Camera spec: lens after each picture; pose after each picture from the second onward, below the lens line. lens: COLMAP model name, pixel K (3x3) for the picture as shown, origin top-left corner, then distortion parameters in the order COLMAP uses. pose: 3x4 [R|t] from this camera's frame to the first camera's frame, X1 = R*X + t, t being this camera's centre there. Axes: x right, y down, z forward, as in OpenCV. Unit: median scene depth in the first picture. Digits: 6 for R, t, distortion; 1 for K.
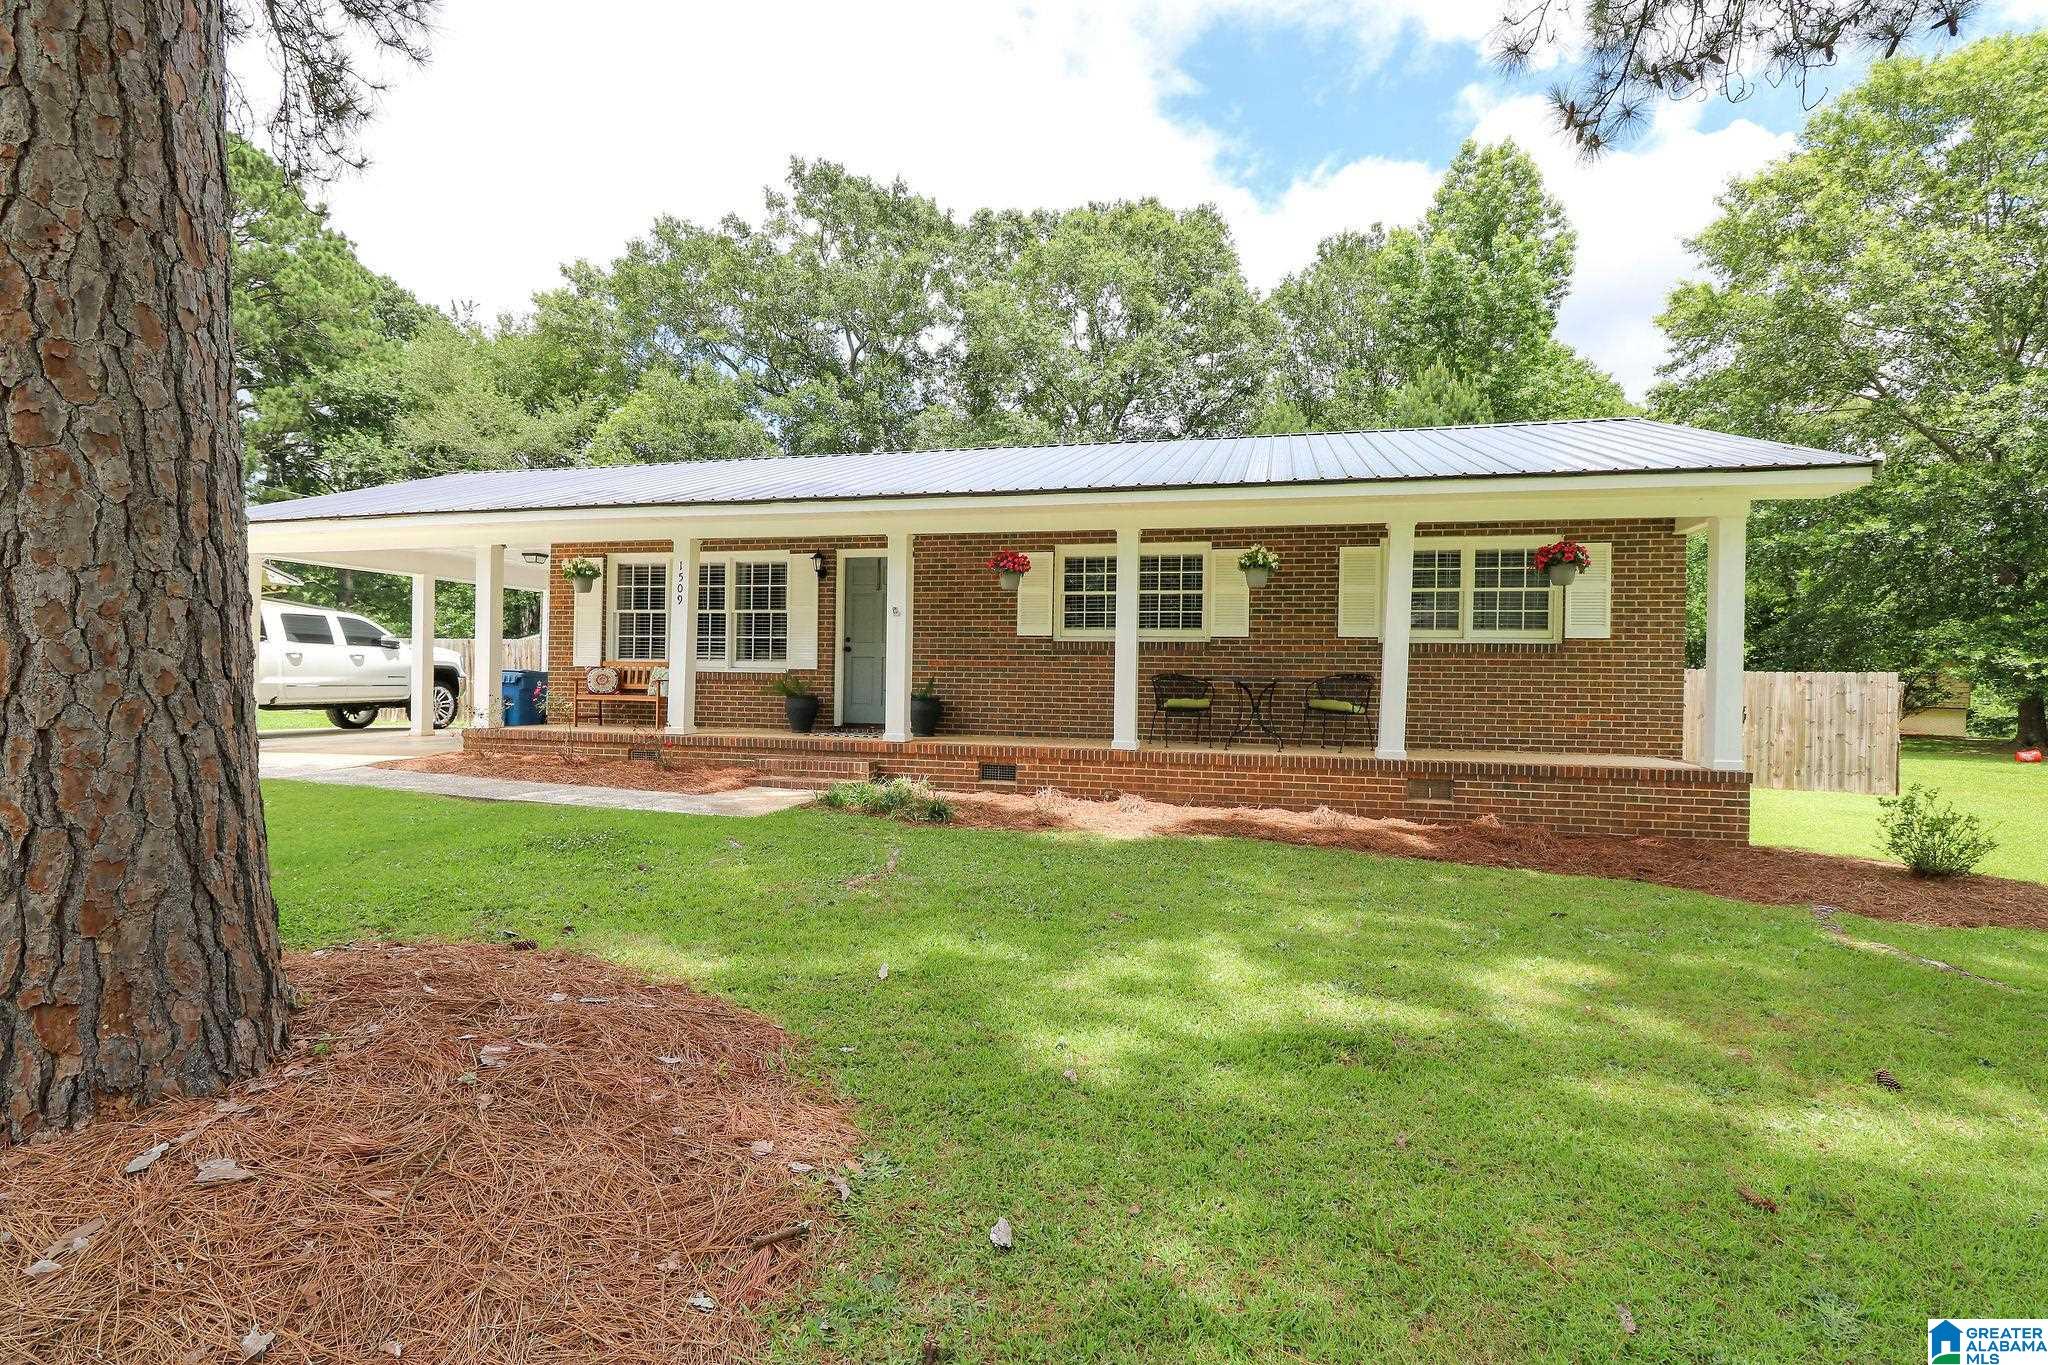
lens RADIAL K [[960.1, 0, 1024.0], [0, 960.1, 682.5], [0, 0, 1]] dist [-0.001794, -0.011044]
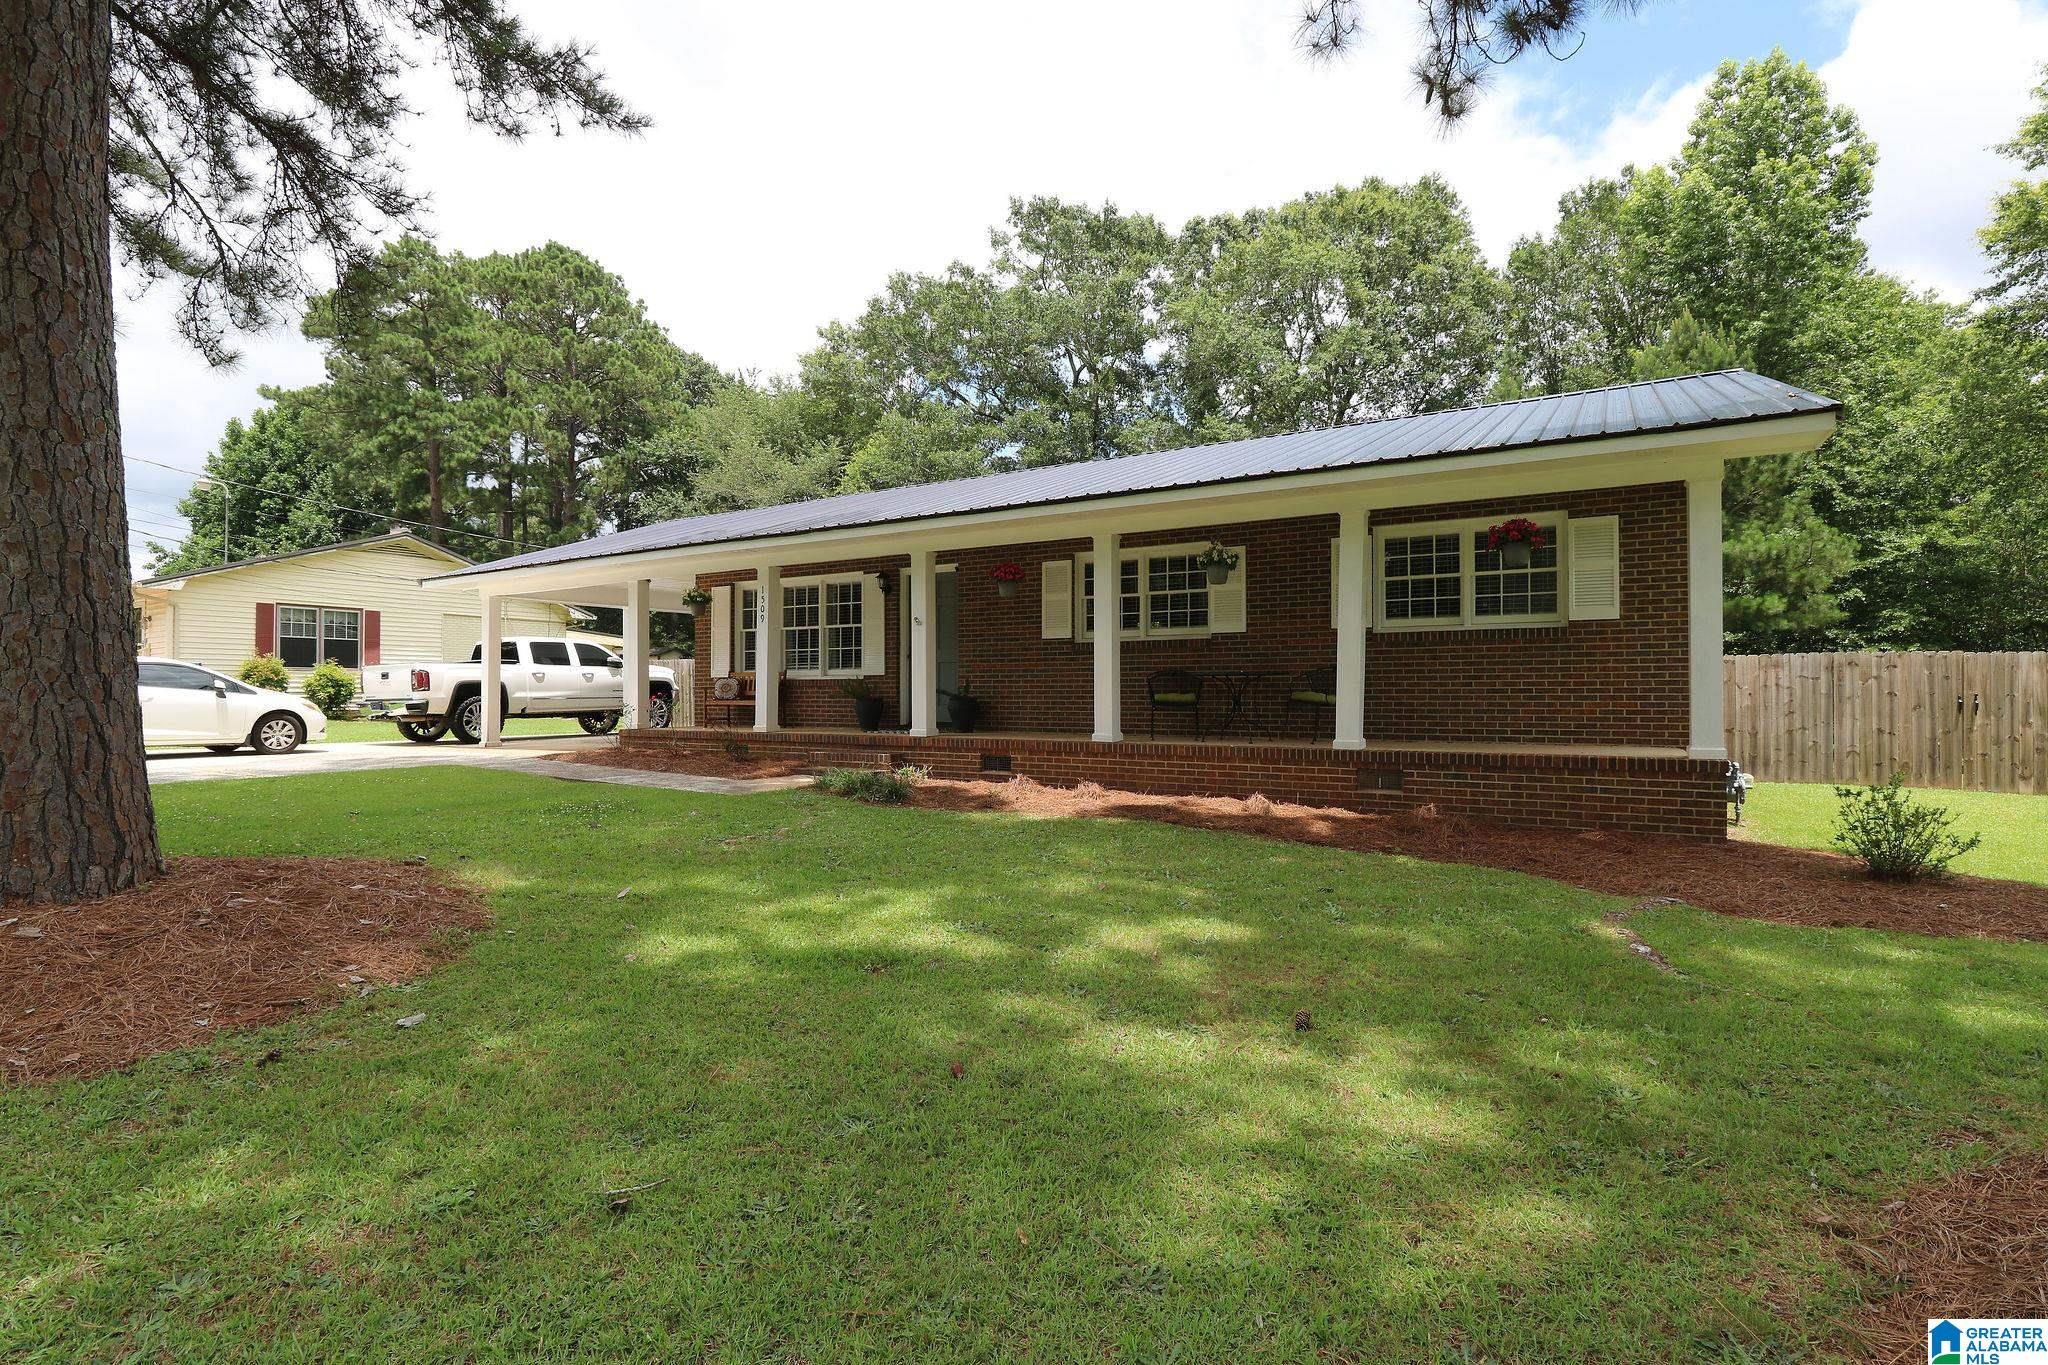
lens RADIAL K [[960.1, 0, 1024.0], [0, 960.1, 682.5], [0, 0, 1]] dist [-0.001794, -0.011044]
pose [[0.956862, -0.021870, -0.289719, 0.293820], [0.018584, 0.999728, -0.014089, 0.015503], [0.289949, 0.008097, 0.957008, -0.040362]]
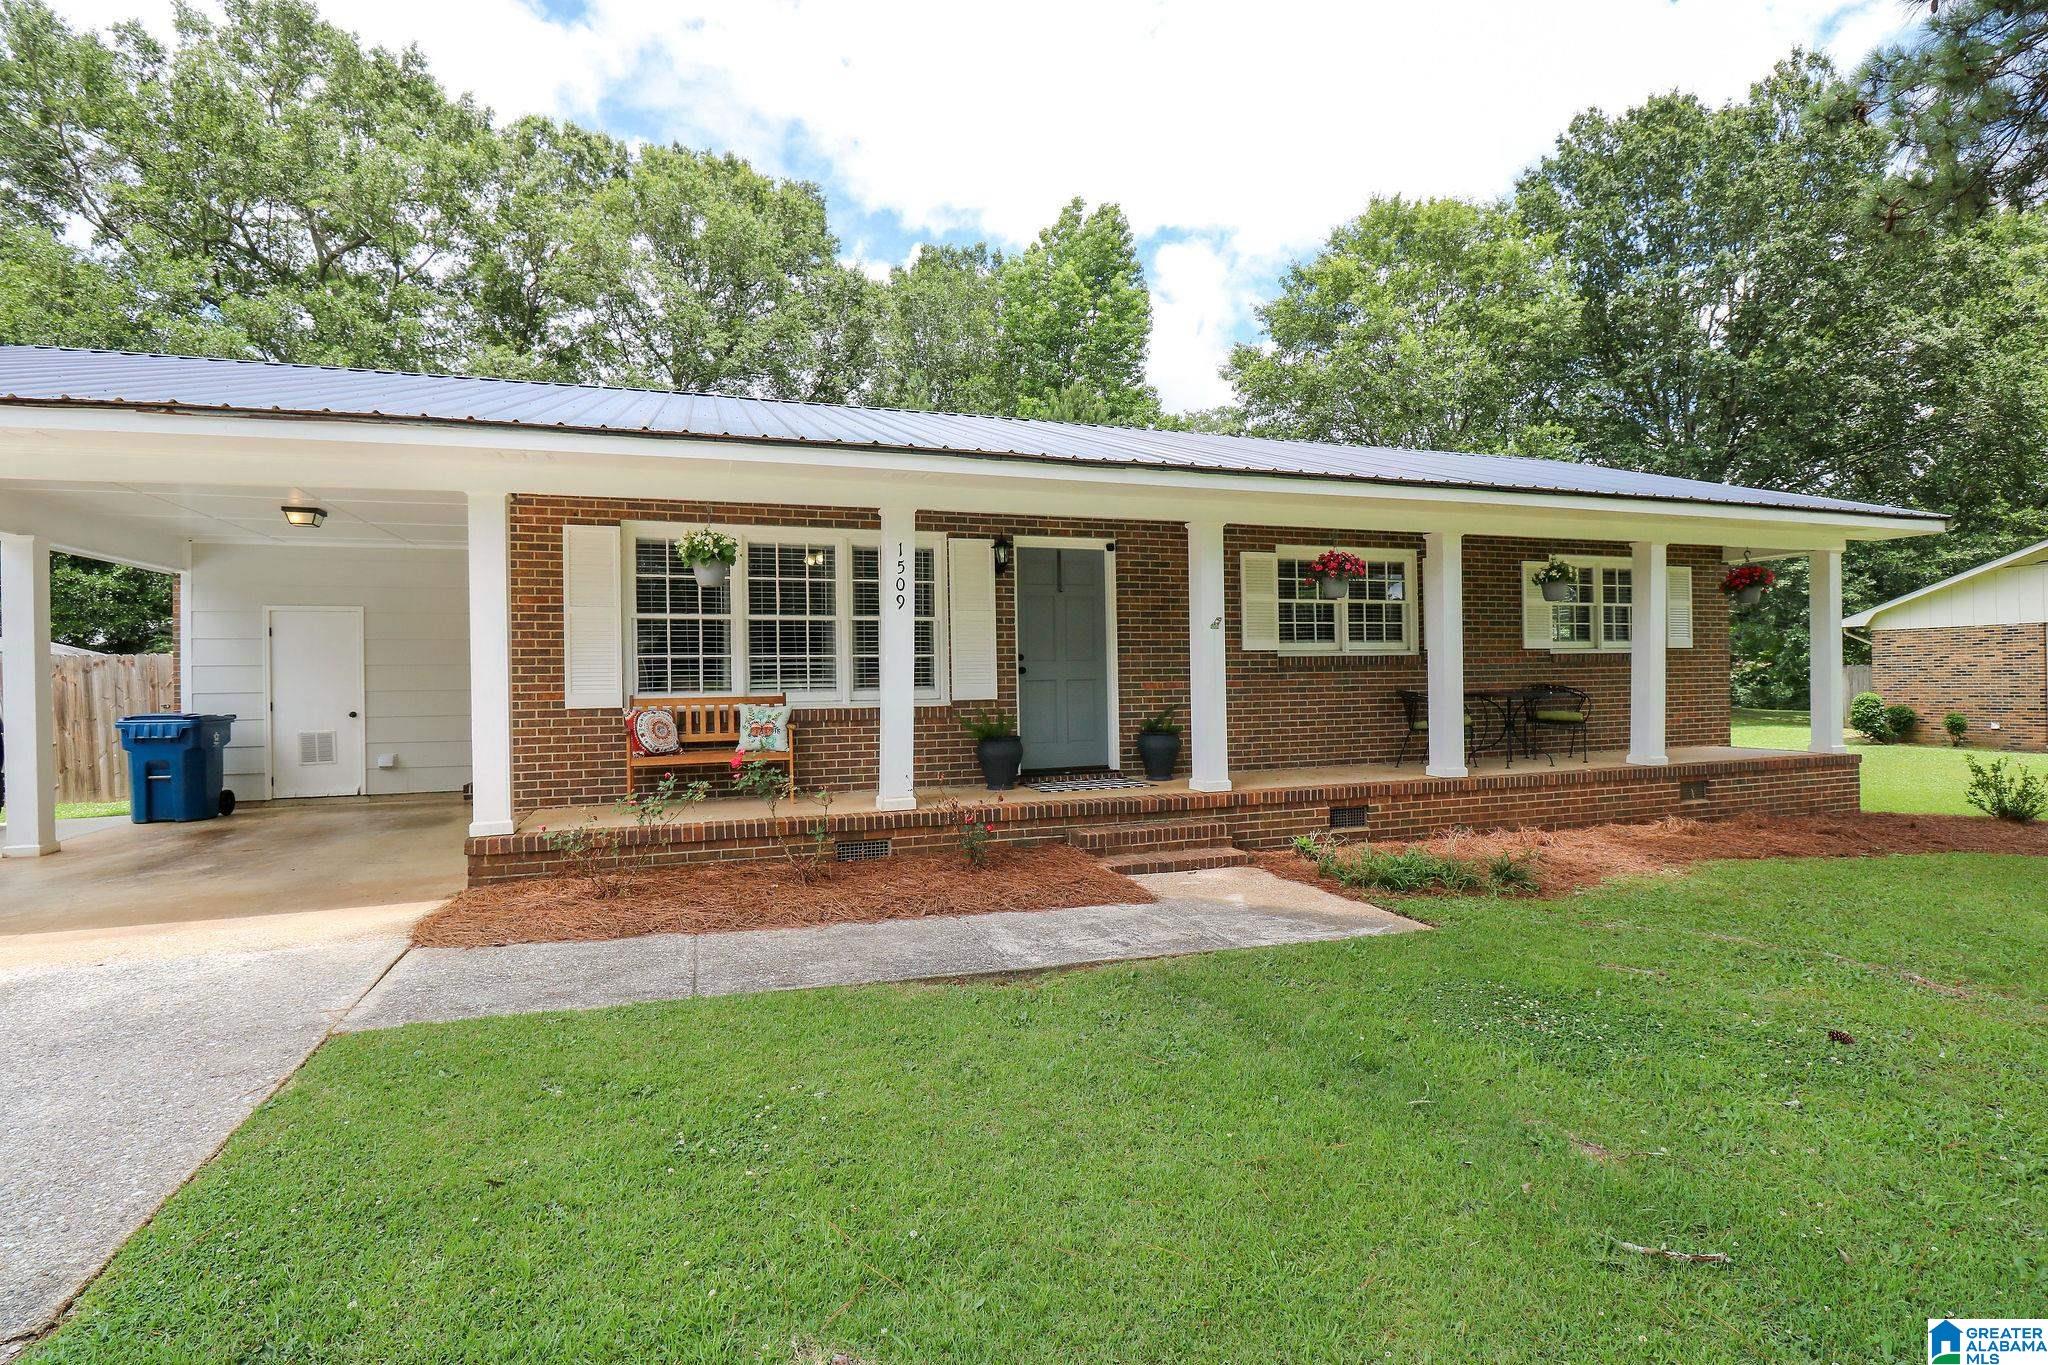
lens RADIAL K [[969.9, 0, 1025.5], [0, 969.9, 661.2], [0, 0, 1]] dist [-0.015653, -0.001739]
pose [[0.833470, -0.018311, 0.552261, -0.653187], [0.029068, 0.999520, -0.010728, -0.036690], [-0.551799, 0.024995, 0.833602, 0.411197]]
